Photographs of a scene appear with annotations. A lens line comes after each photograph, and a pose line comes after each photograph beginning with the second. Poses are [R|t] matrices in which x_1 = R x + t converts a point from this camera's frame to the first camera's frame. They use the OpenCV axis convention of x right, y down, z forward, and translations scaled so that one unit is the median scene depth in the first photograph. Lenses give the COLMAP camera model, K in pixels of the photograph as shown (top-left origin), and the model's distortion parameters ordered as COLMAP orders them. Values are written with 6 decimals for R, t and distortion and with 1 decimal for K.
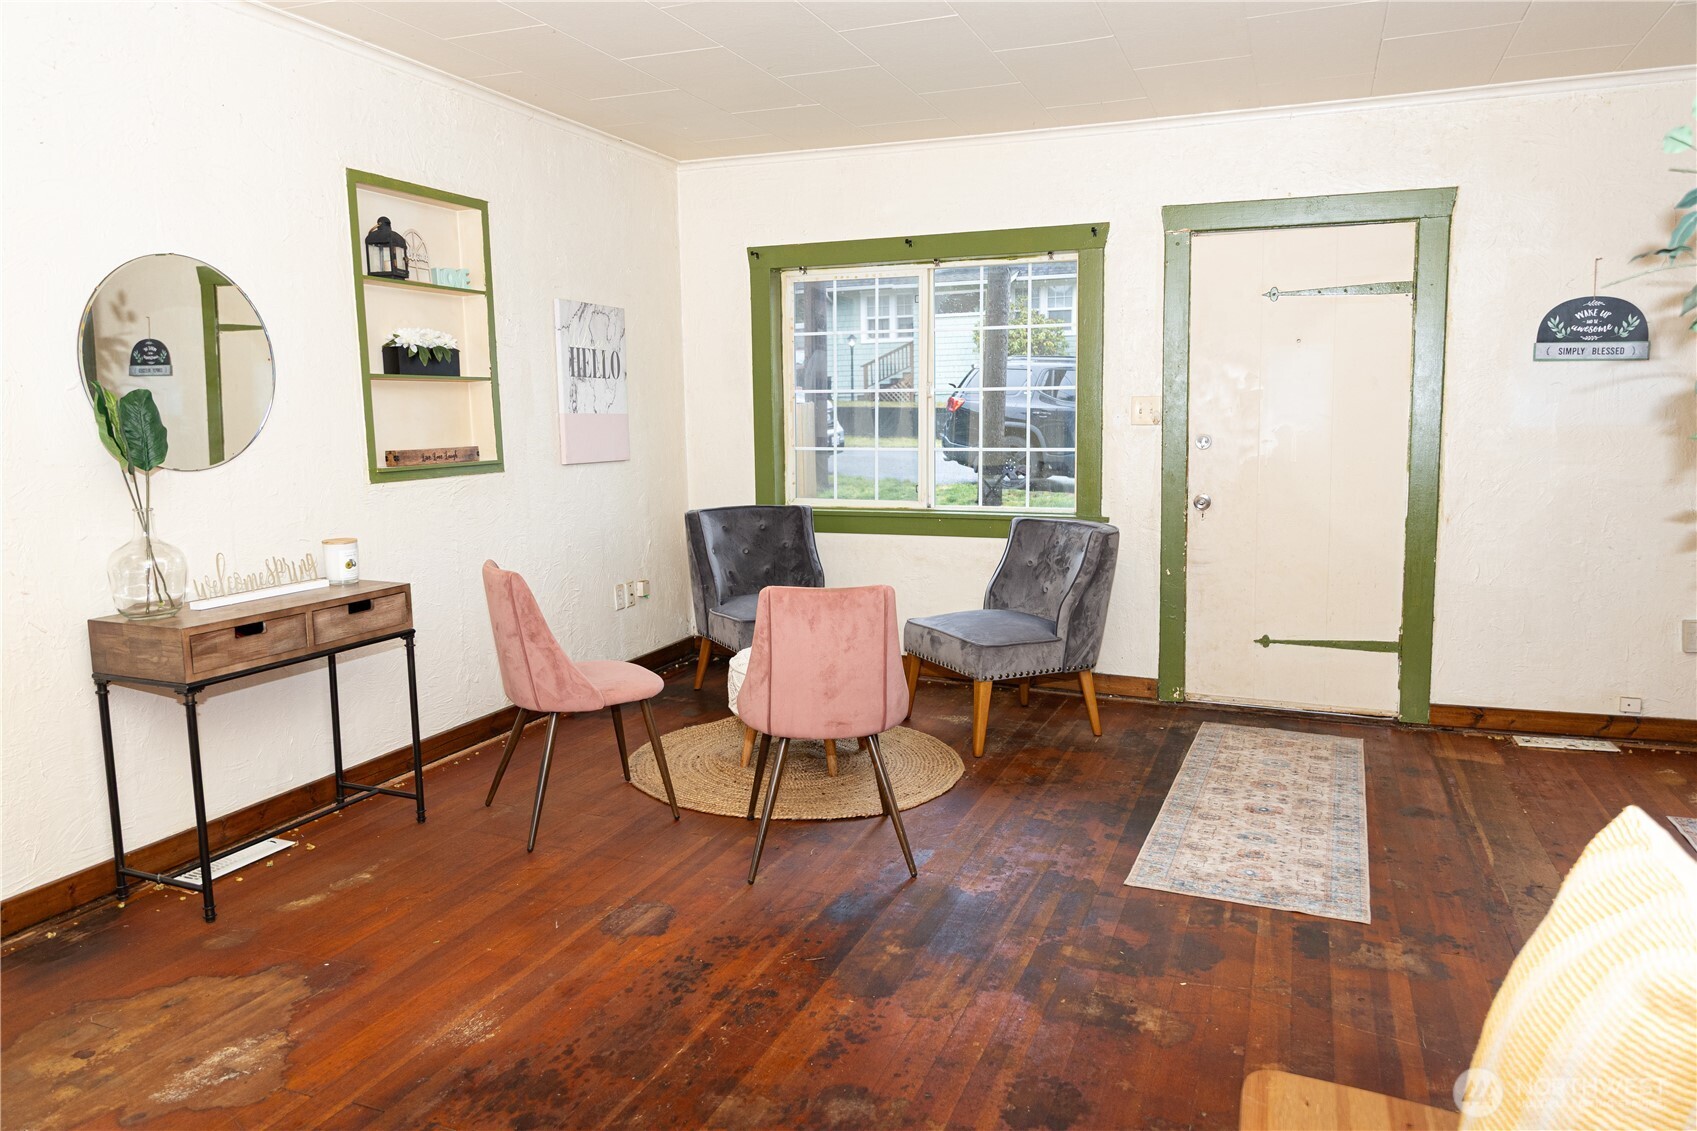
lens RADIAL K [[1132.5, 0, 844.9], [0, 1132.5, 560.4], [0, 0, 1]] dist [0.005298, -0.011971]
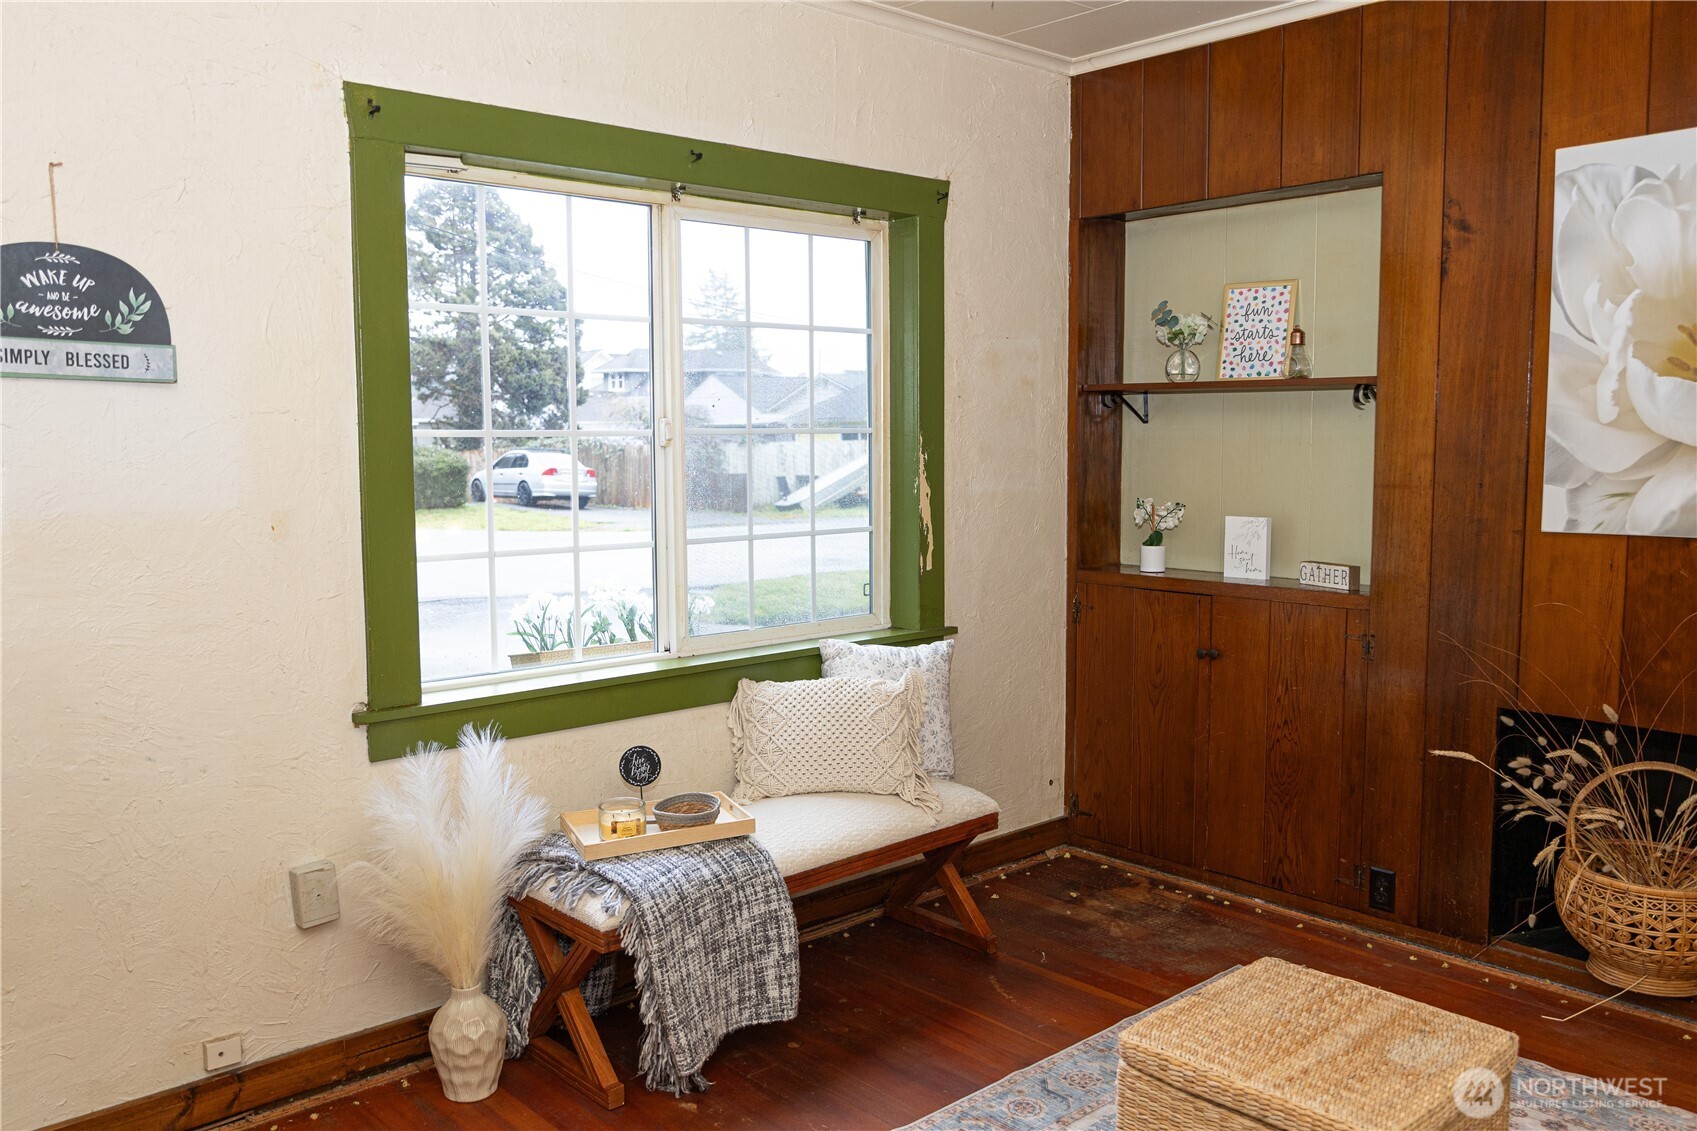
lens RADIAL K [[1356.0, 0, 857.1], [0, 1356.0, 556.9], [0, 0, 1]] dist [-0.000999, -0.001801]
pose [[0.441672, -0.070528, 0.894400, 0.372747], [0.102562, 0.994339, 0.027761, -0.106908], [-0.891295, 0.079470, 0.446406, 0.581859]]
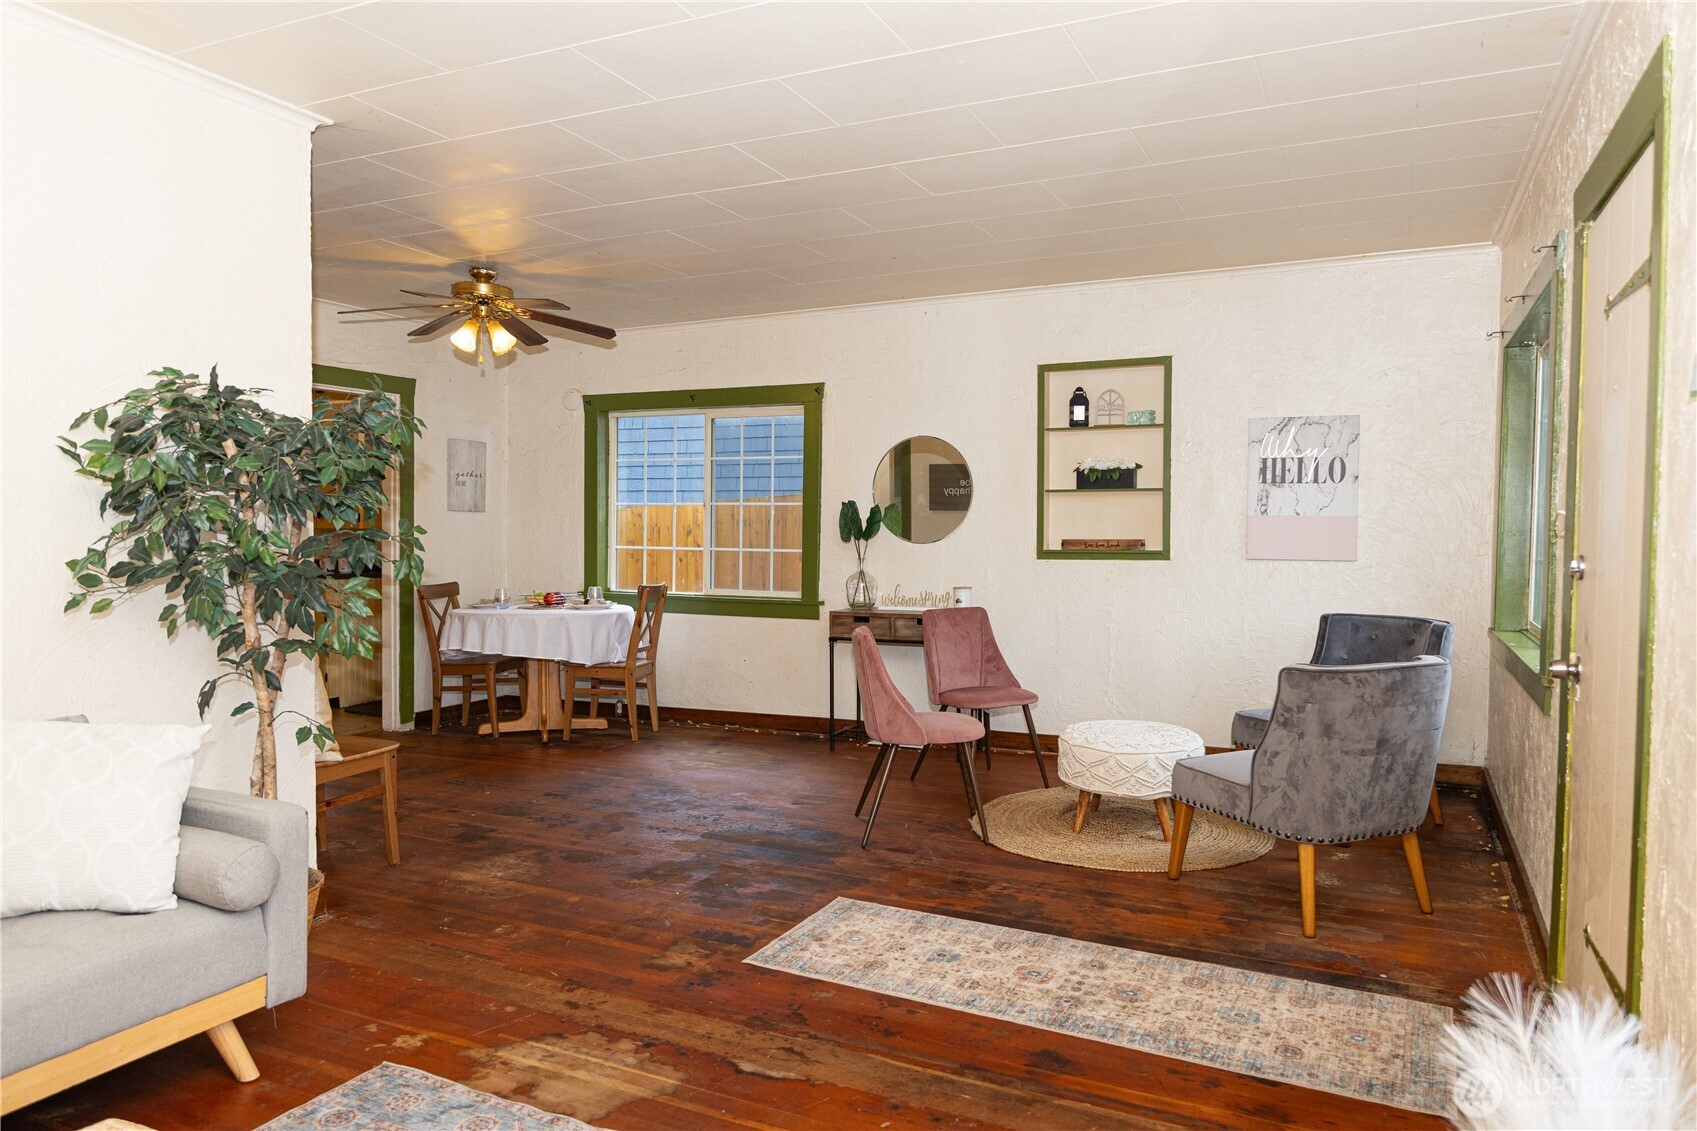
lens RADIAL K [[1132.5, 0, 847.4], [0, 1132.5, 564.0], [0, 0, 1]] dist [0.005298, -0.011971]
pose [[-0.059892, 0.047296, -0.997084, 1.333090], [-0.129604, 0.990053, 0.054748, -0.128946], [0.989755, 0.132505, -0.053166, 0.940279]]
